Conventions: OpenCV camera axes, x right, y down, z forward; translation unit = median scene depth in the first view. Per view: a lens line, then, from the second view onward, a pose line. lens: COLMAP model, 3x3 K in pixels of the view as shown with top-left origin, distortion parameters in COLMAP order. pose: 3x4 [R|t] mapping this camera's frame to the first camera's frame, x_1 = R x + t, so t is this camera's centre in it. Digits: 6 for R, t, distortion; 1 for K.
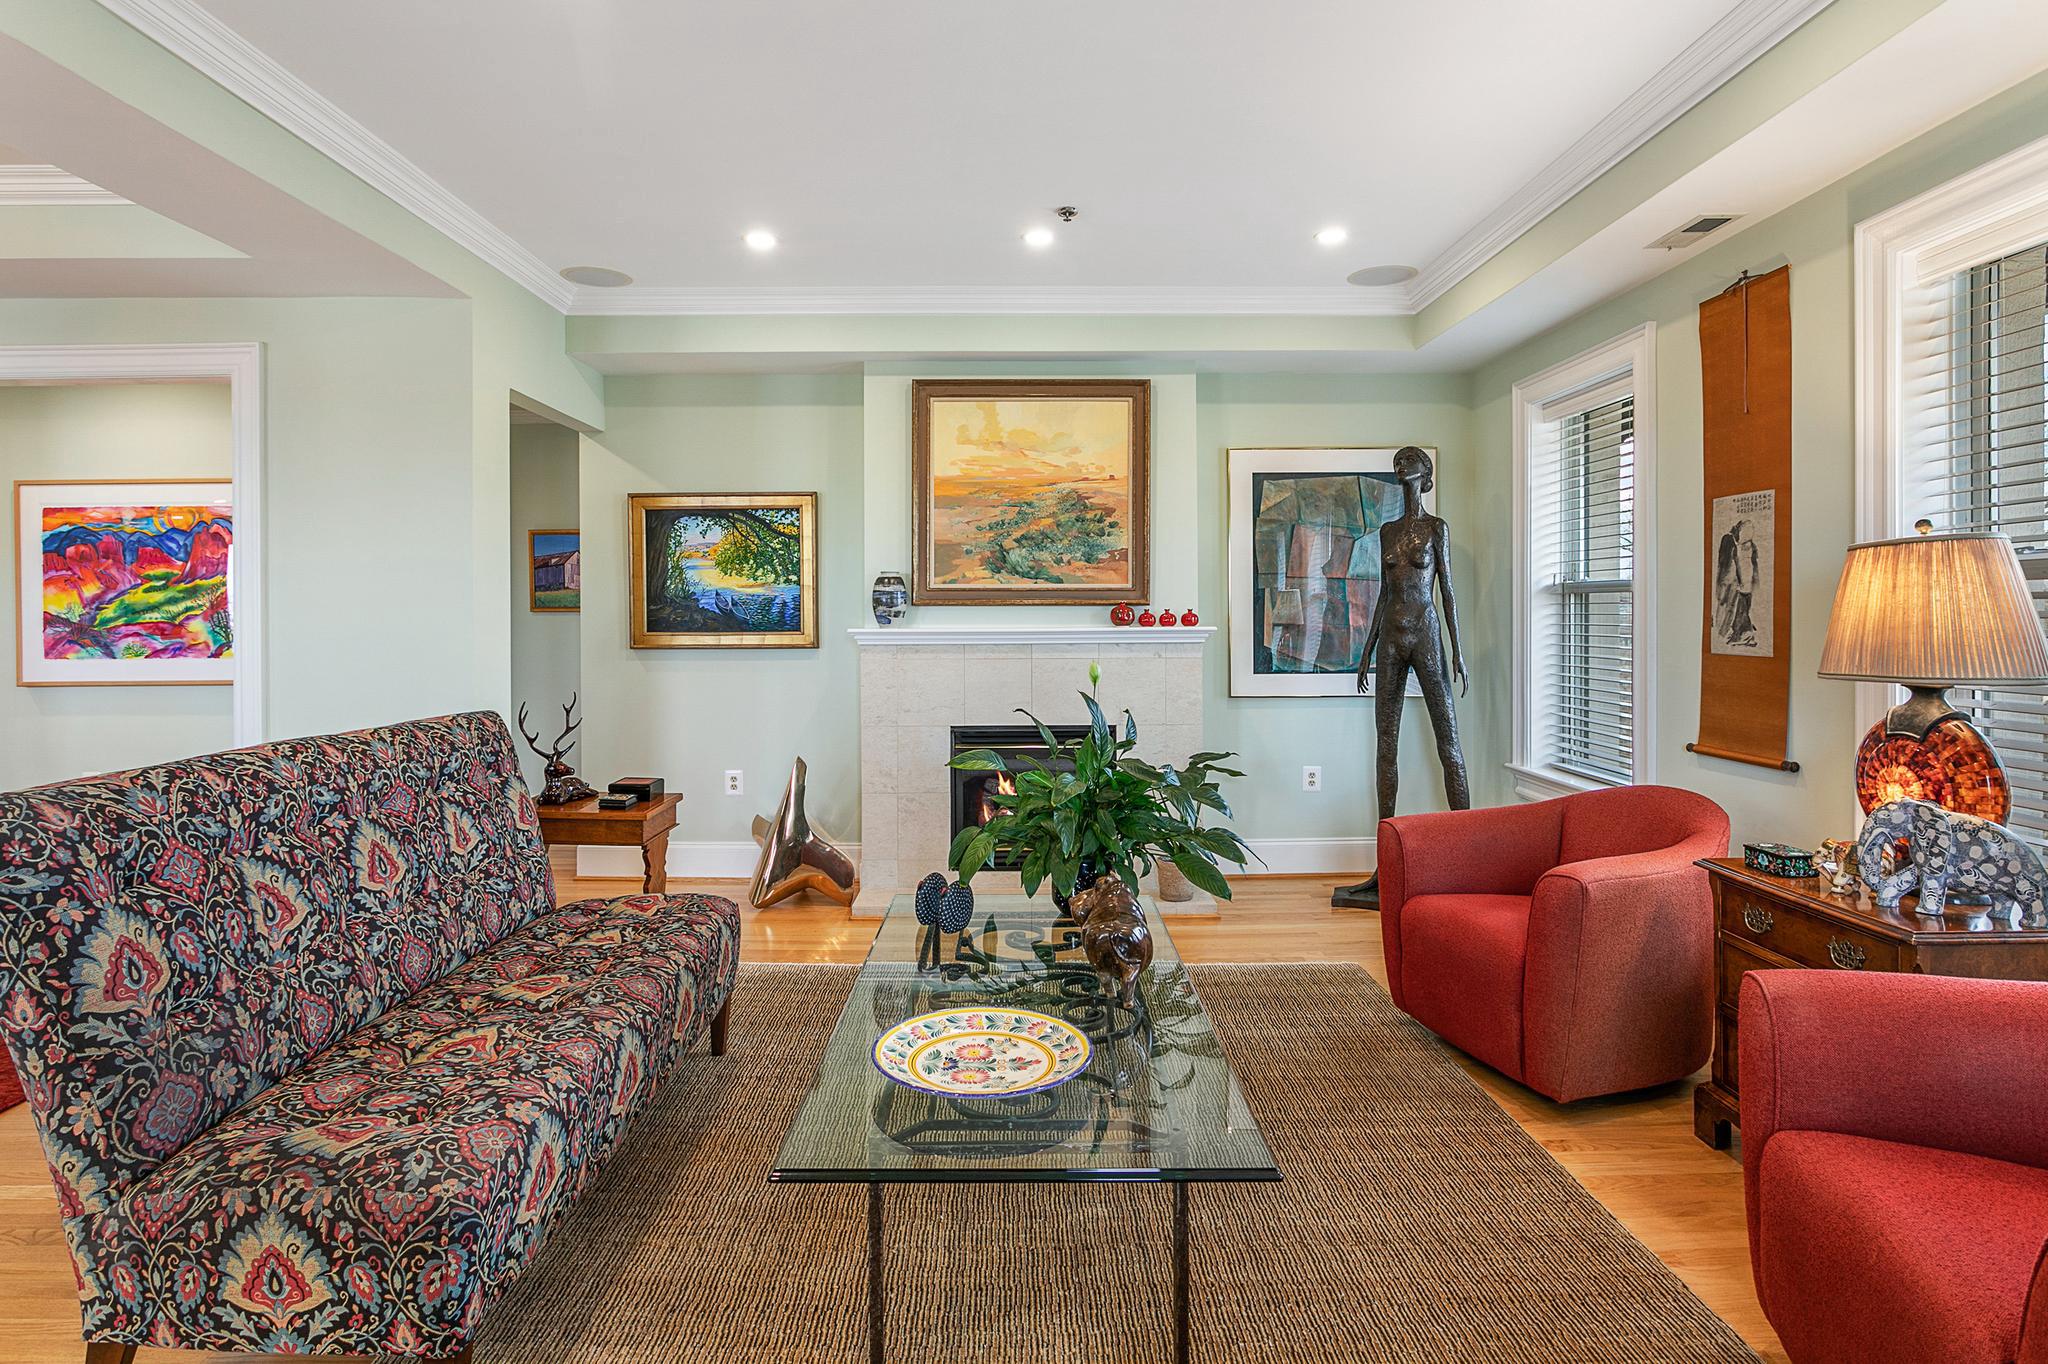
lens RADIAL K [[1060.3, 0, 1013.2], [0, 1060.3, 628.3], [0, 0, 1]] dist [-0.018874, 0.029480]
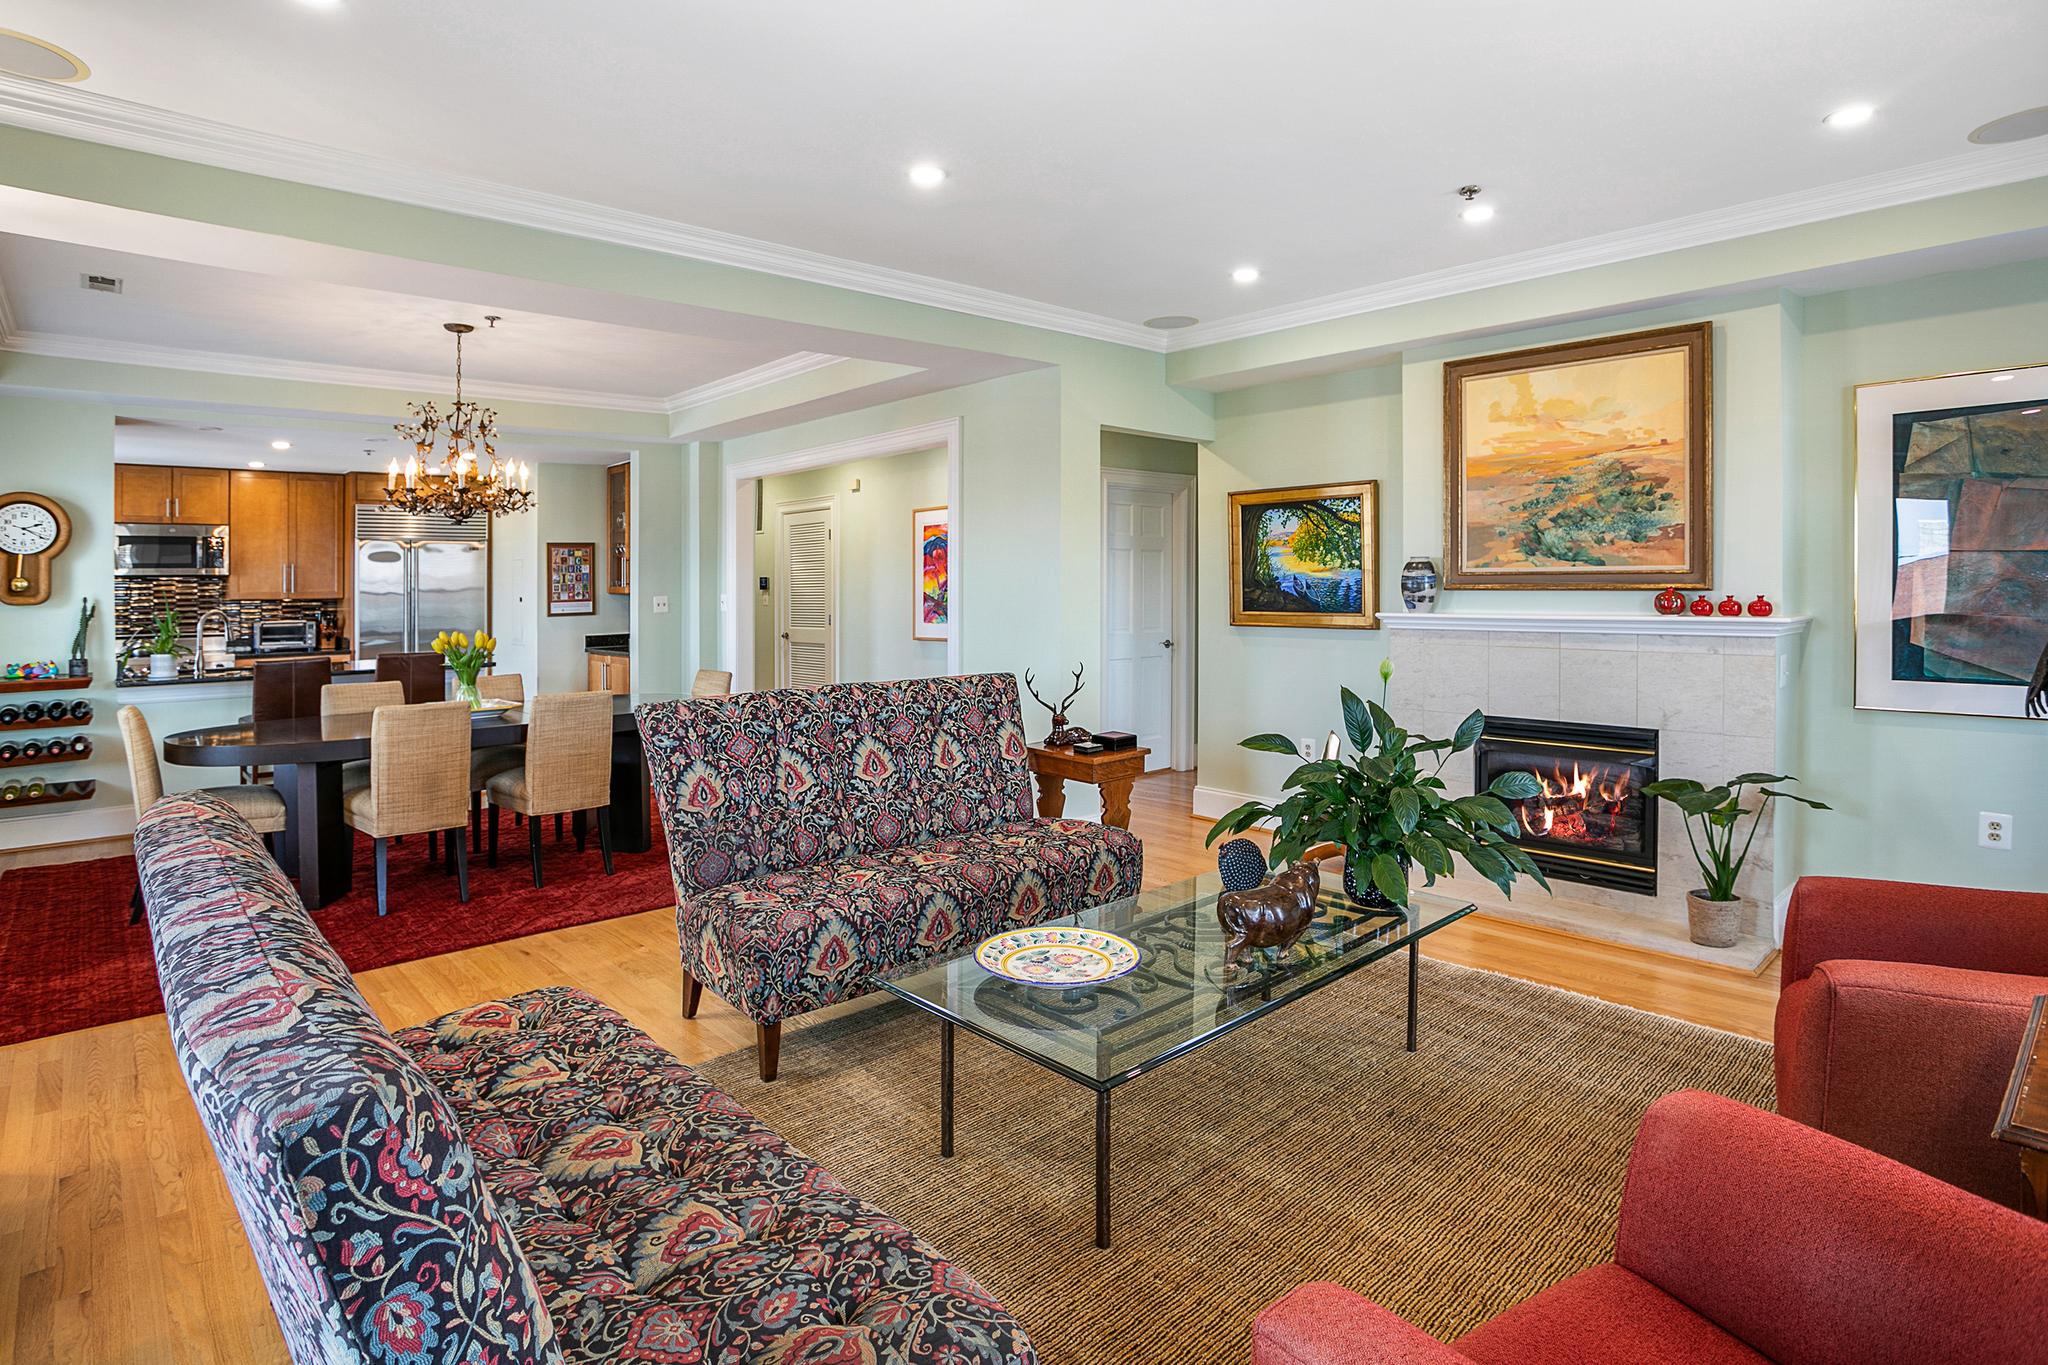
lens RADIAL K [[1103.6, 0, 1030.8], [0, 1103.6, 583.3], [0, 0, 1]] dist [-0.019461, 0.000563]
pose [[0.678986, -0.002134, -0.734148, 0.397371], [-0.001279, 0.999991, -0.004090, -0.023133], [0.734150, 0.003716, 0.678977, 0.017770]]
